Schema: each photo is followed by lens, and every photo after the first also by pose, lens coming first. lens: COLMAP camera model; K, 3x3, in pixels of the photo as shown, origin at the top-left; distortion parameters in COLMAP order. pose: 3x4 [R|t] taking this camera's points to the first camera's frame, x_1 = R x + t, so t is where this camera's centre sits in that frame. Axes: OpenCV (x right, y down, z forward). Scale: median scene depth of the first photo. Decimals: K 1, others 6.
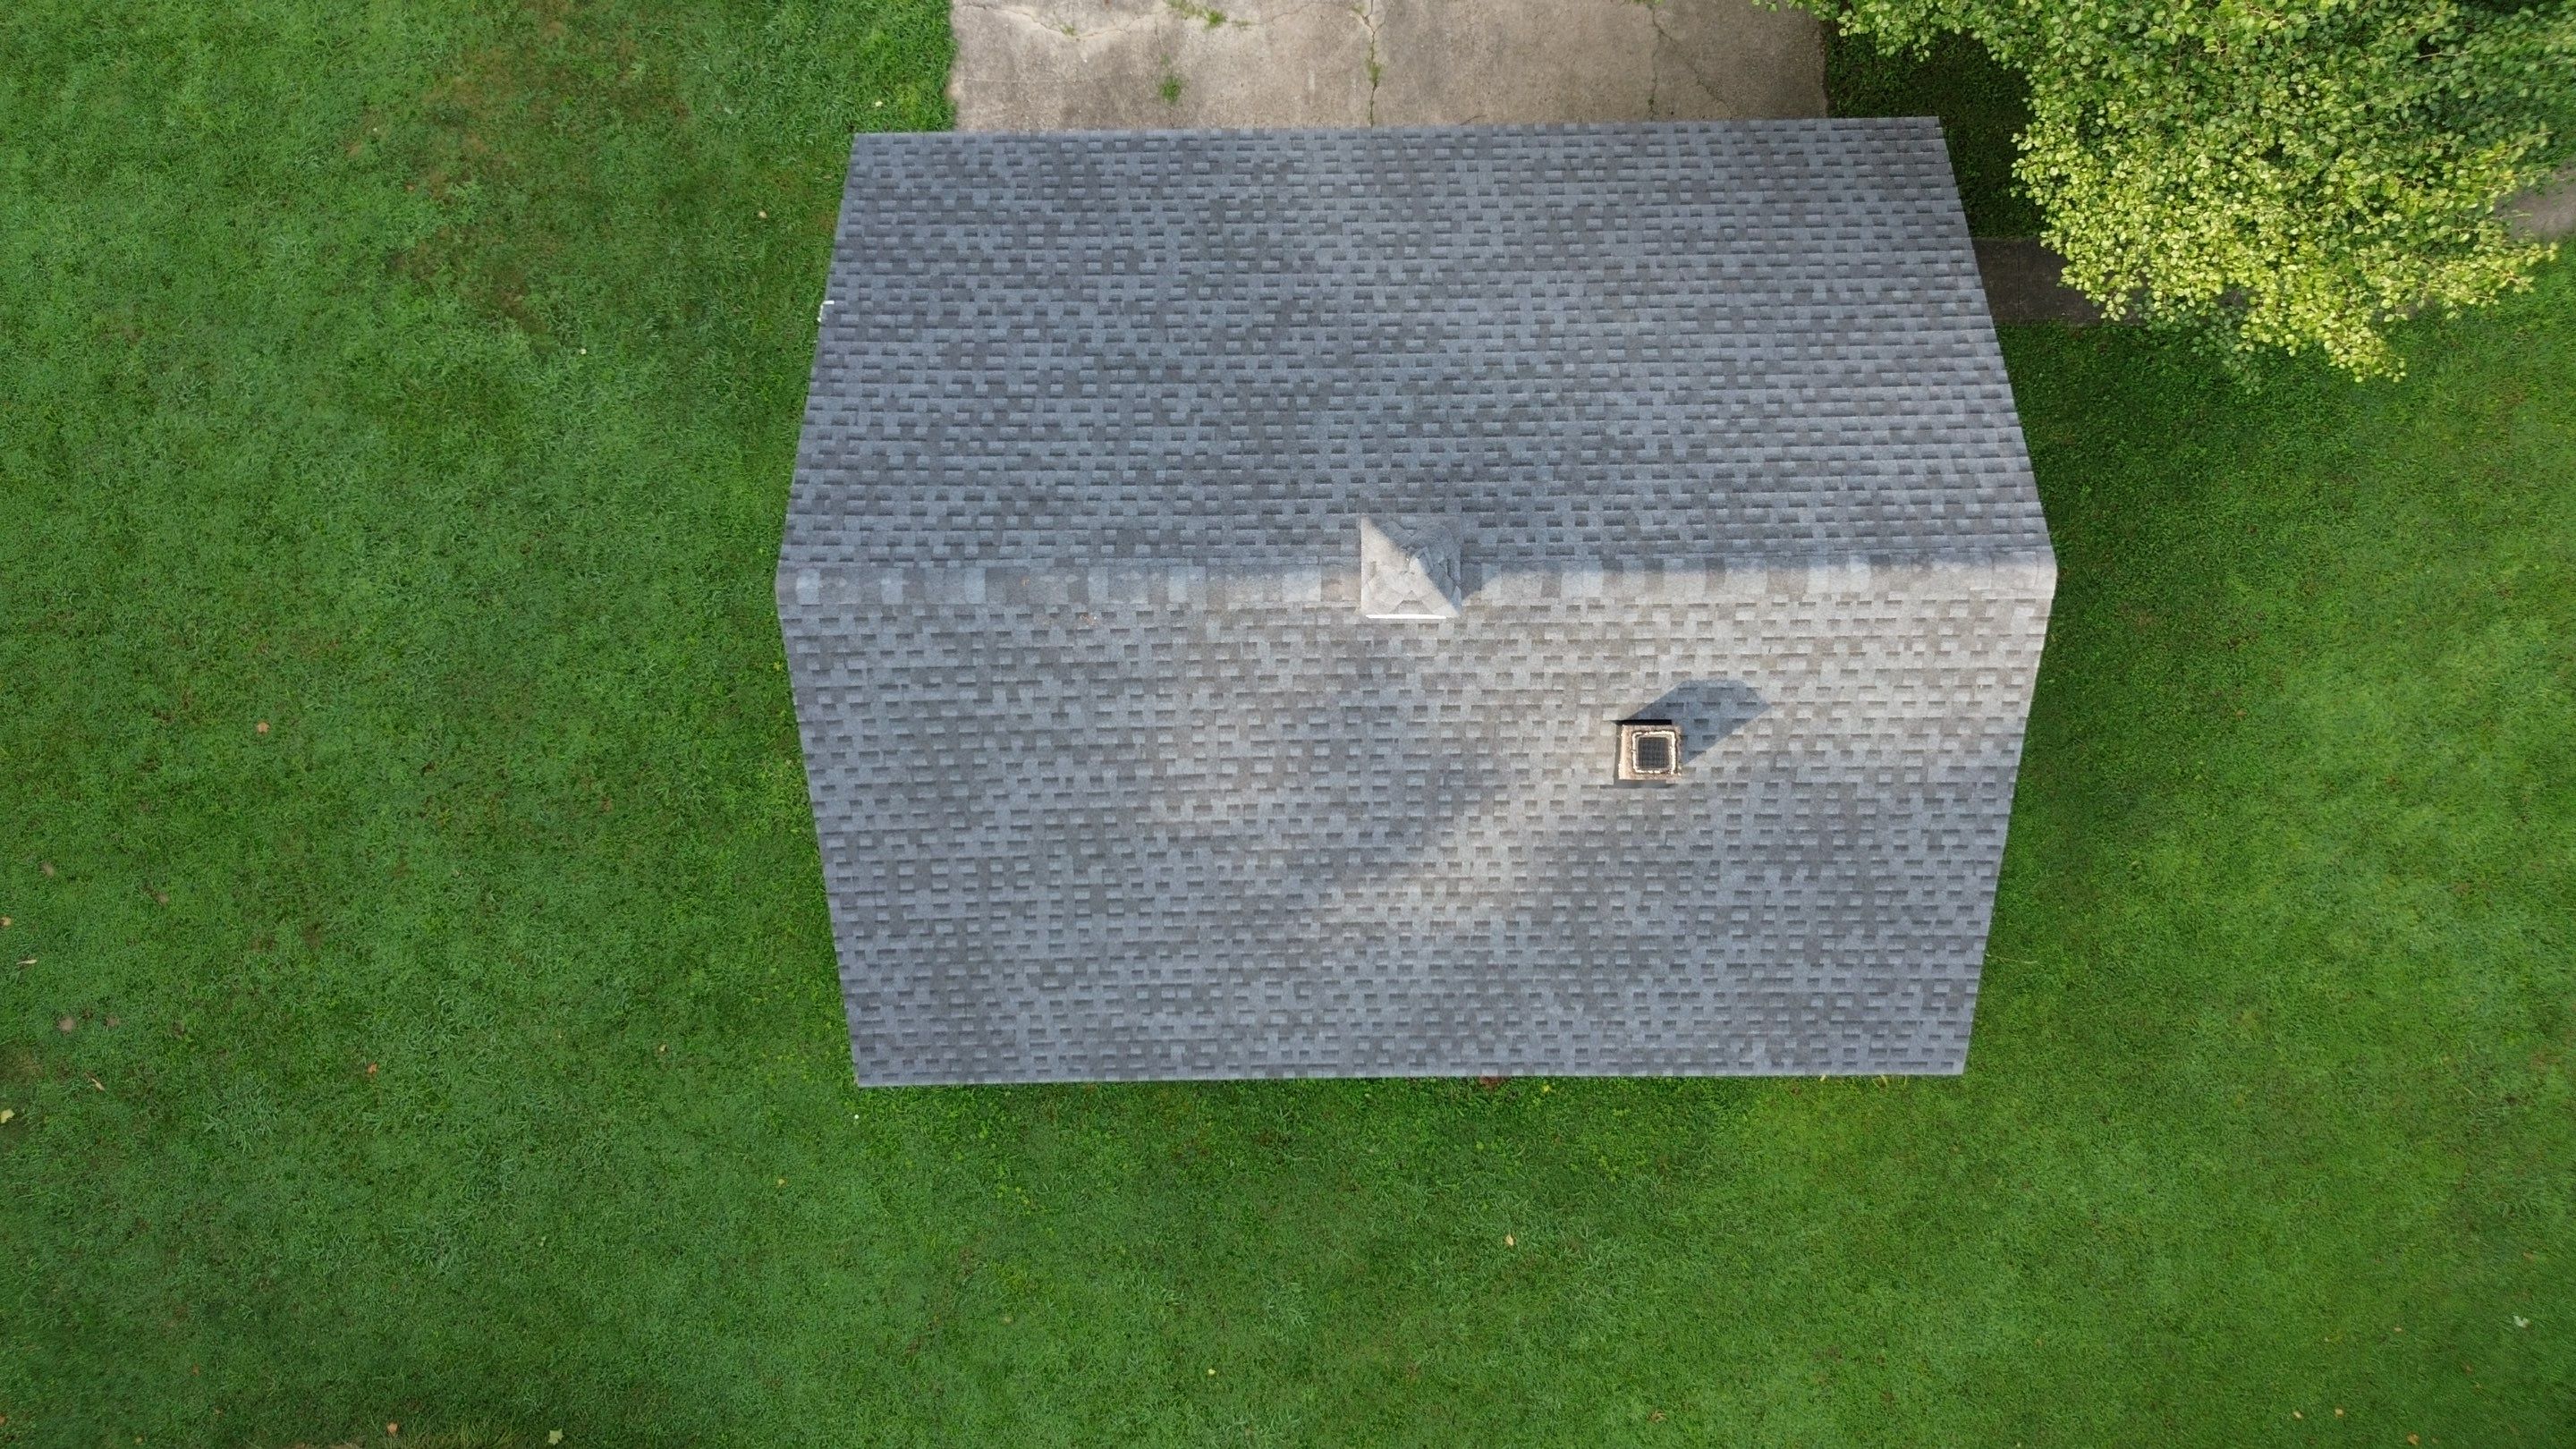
lens RADIAL K [[1820.6, 0, 1306.0], [0, 1820.6, 730.9], [0, 0, 1]] dist [0.067194, -0.044185]
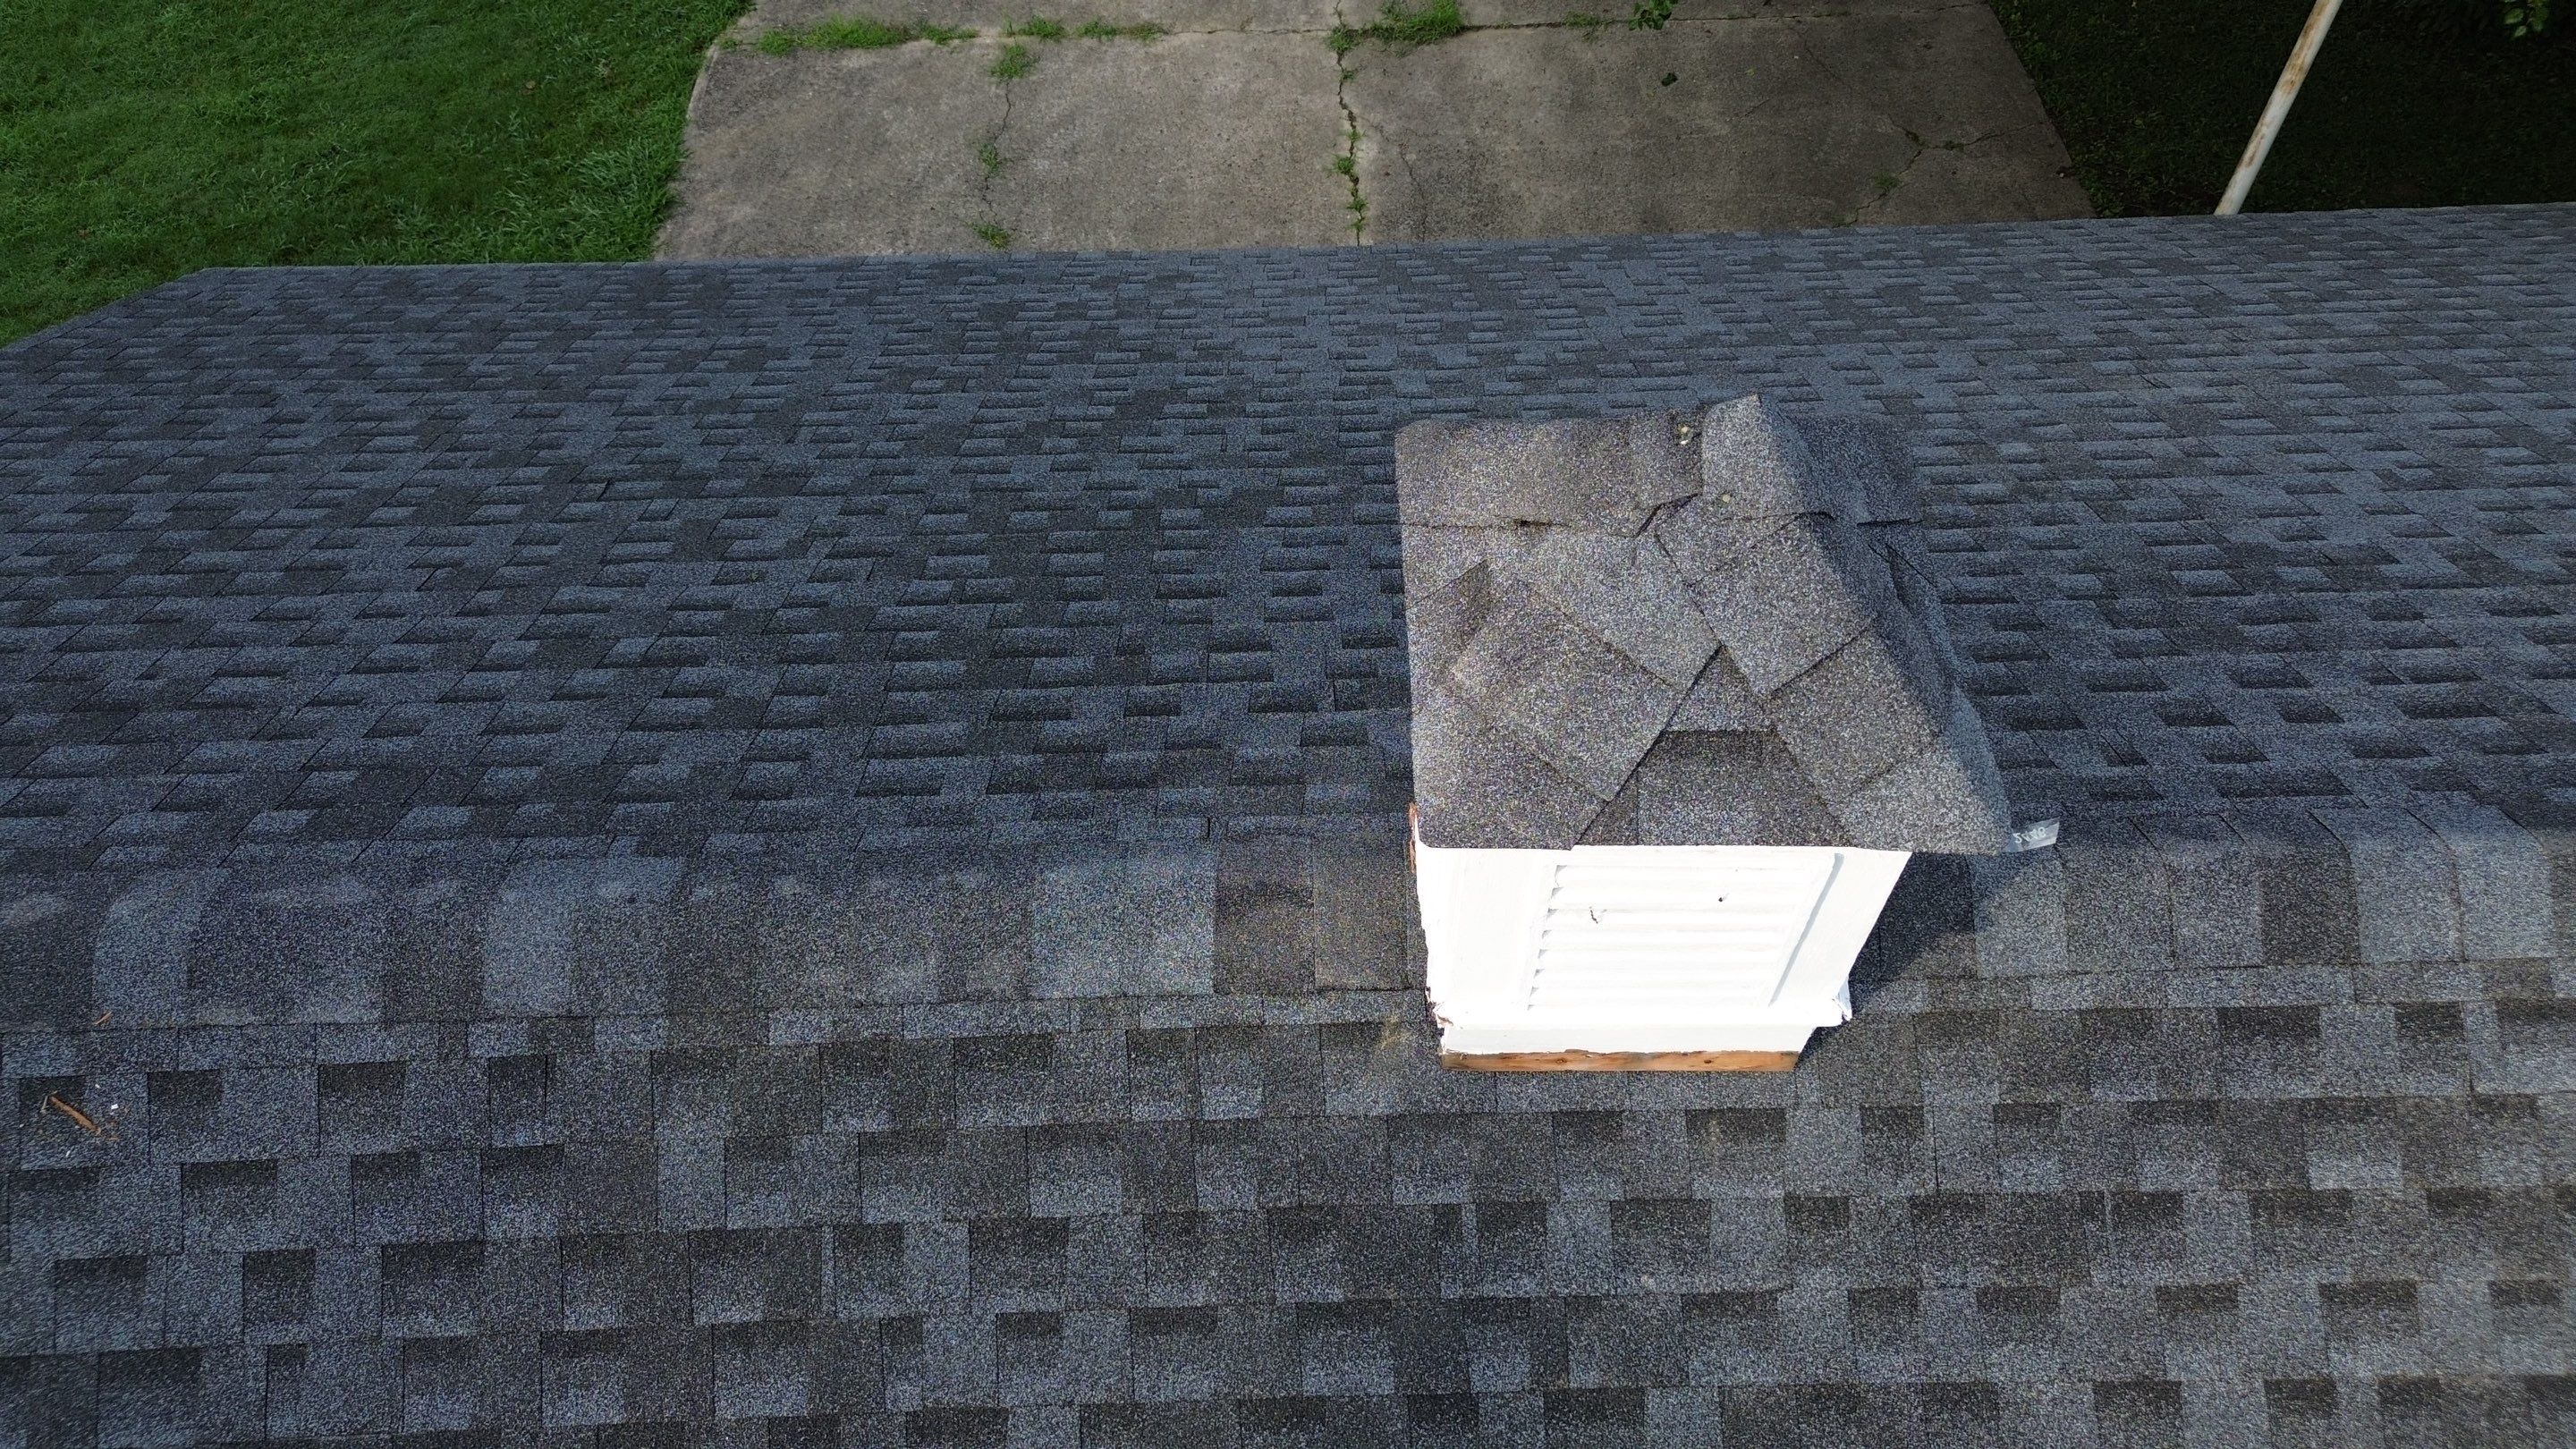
lens RADIAL K [[1832.2, 0, 1301.8], [0, 1832.2, 710.4], [0, 0, 1]] dist [0.056098, -0.046766]
pose [[0.999885, -0.014729, 0.003575, 0.017530], [0.014226, 0.830593, -0.556698, 0.019130], [0.005230, 0.556685, 0.830707, 0.787915]]
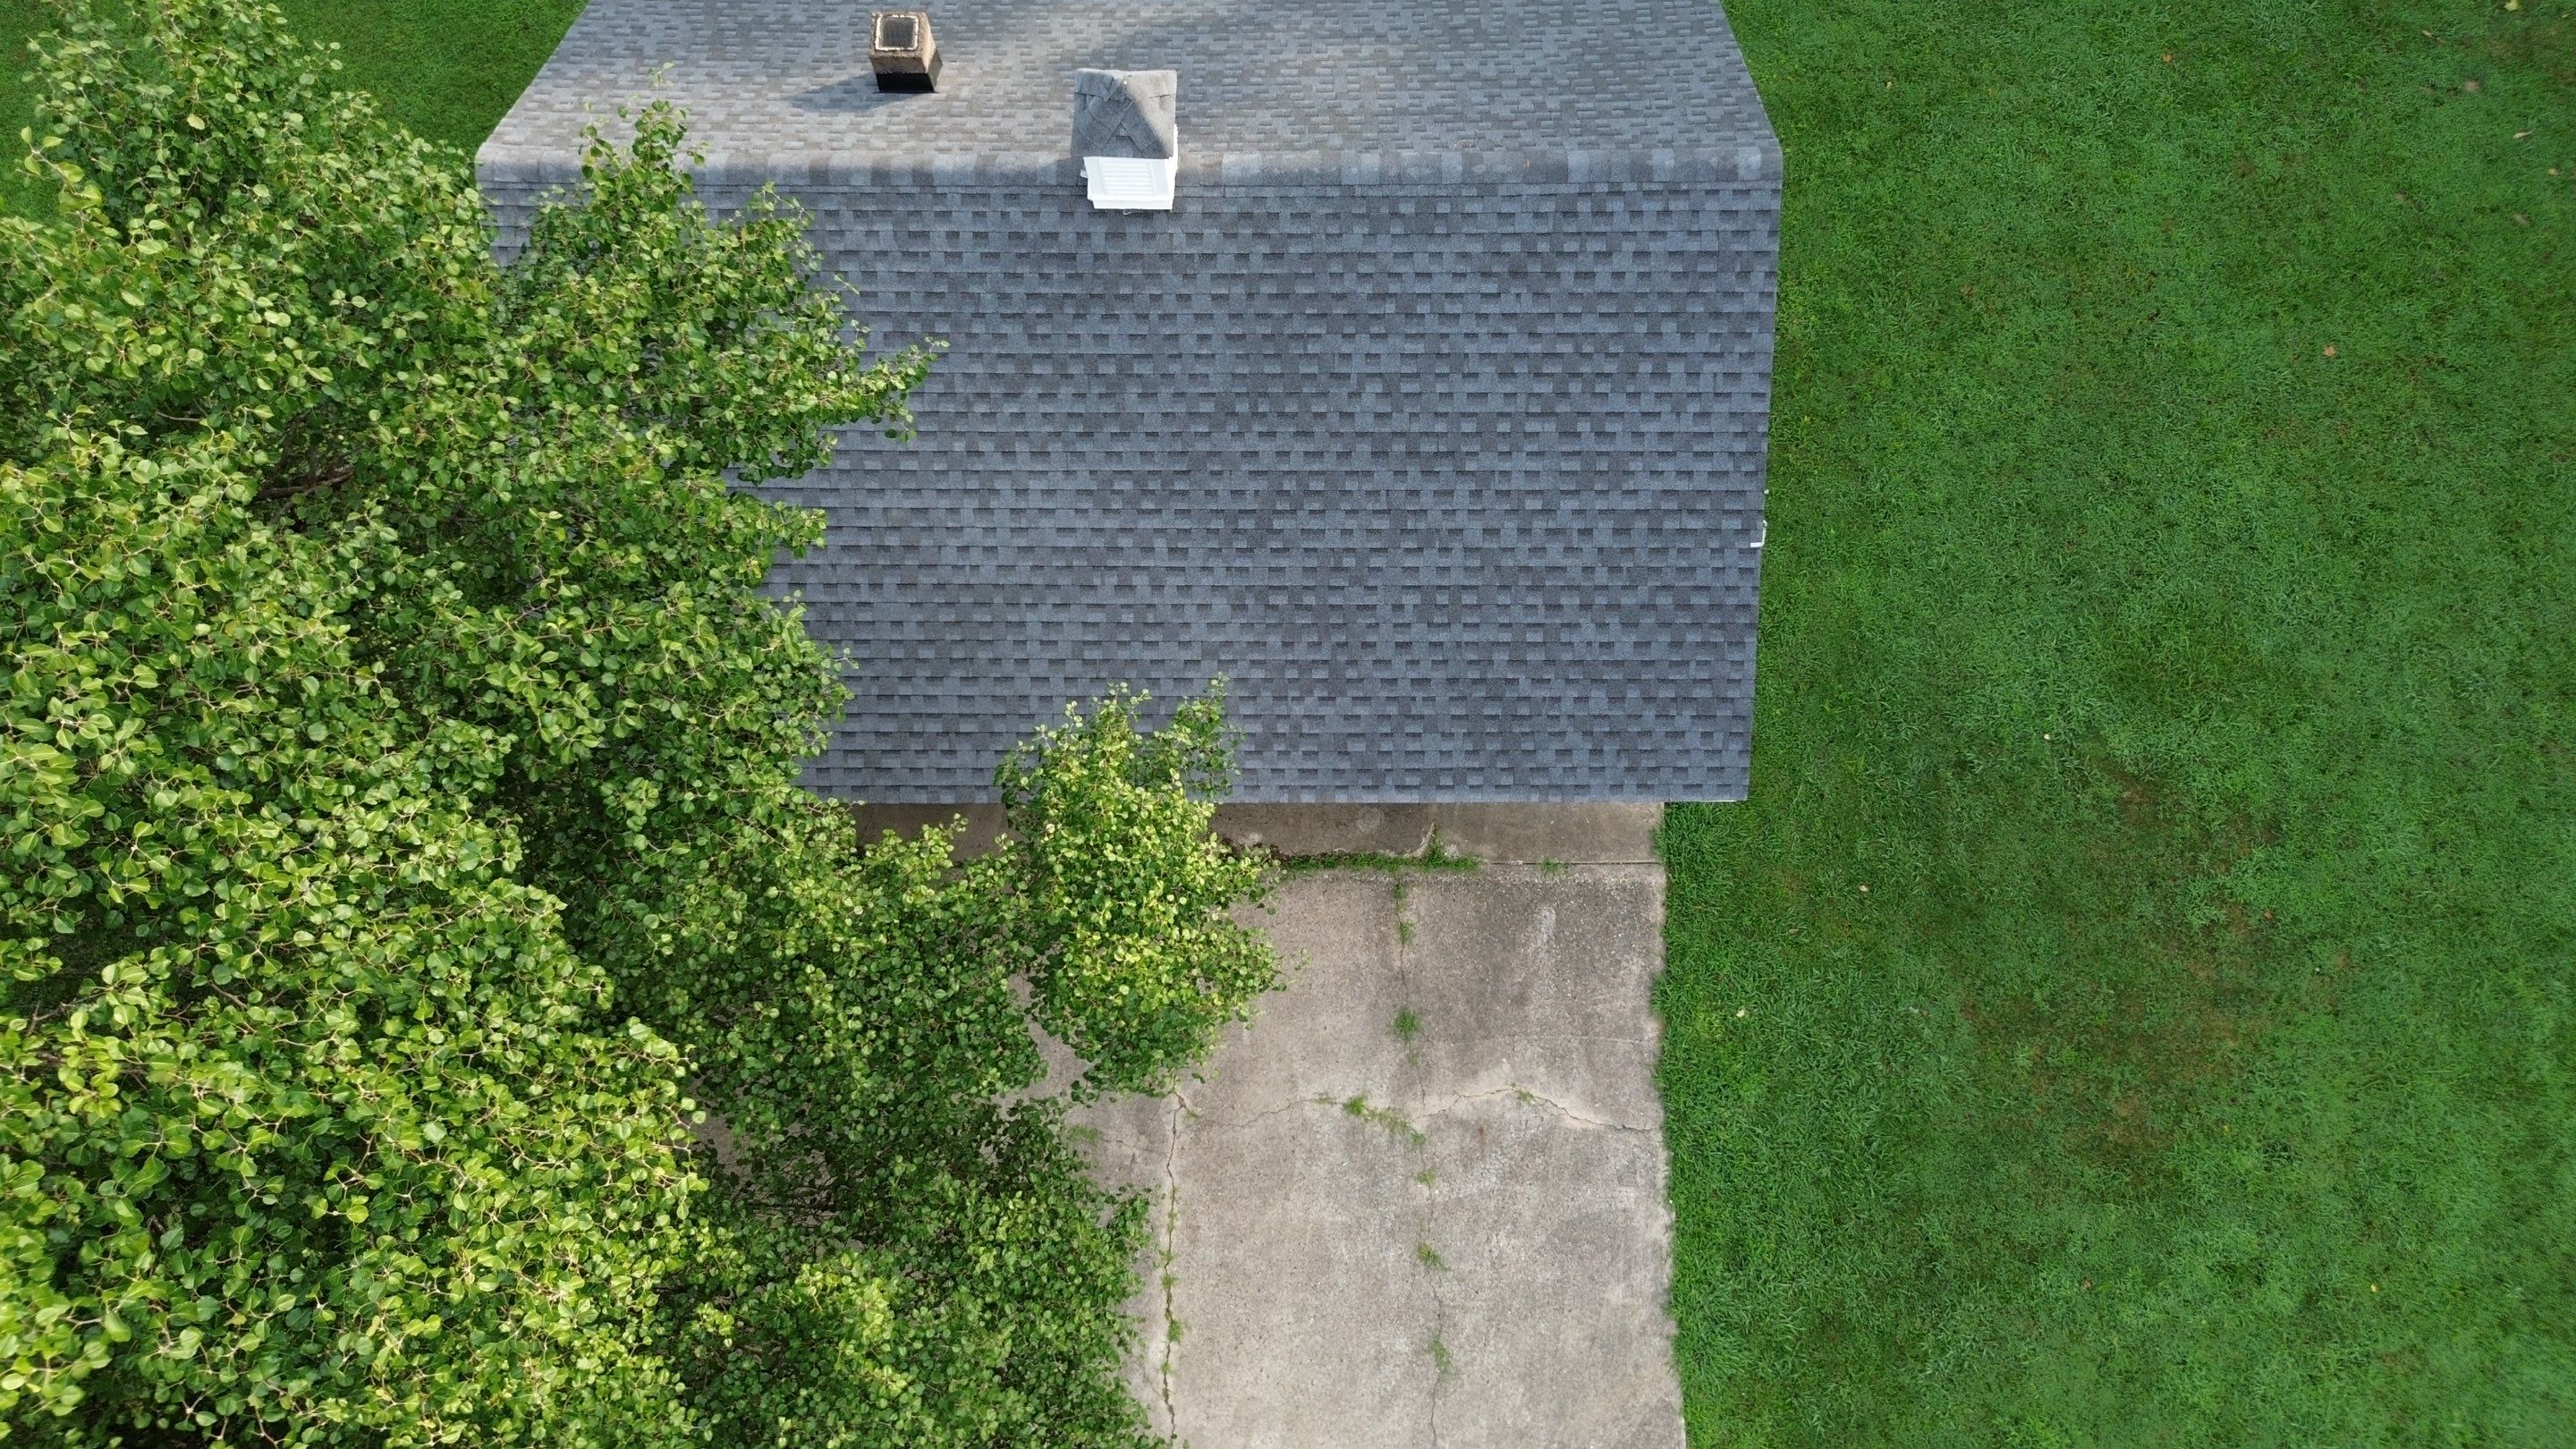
lens RADIAL K [[1783.2, 0, 1306.7], [0, 1783.2, 725.1], [0, 0, 1]] dist [0.110683, -0.112921]
pose [[-0.999729, -0.006322, 0.022384, -0.058894], [0.013440, -0.942461, 0.334045, -0.668274], [0.018984, 0.334255, 0.942291, 0.187458]]
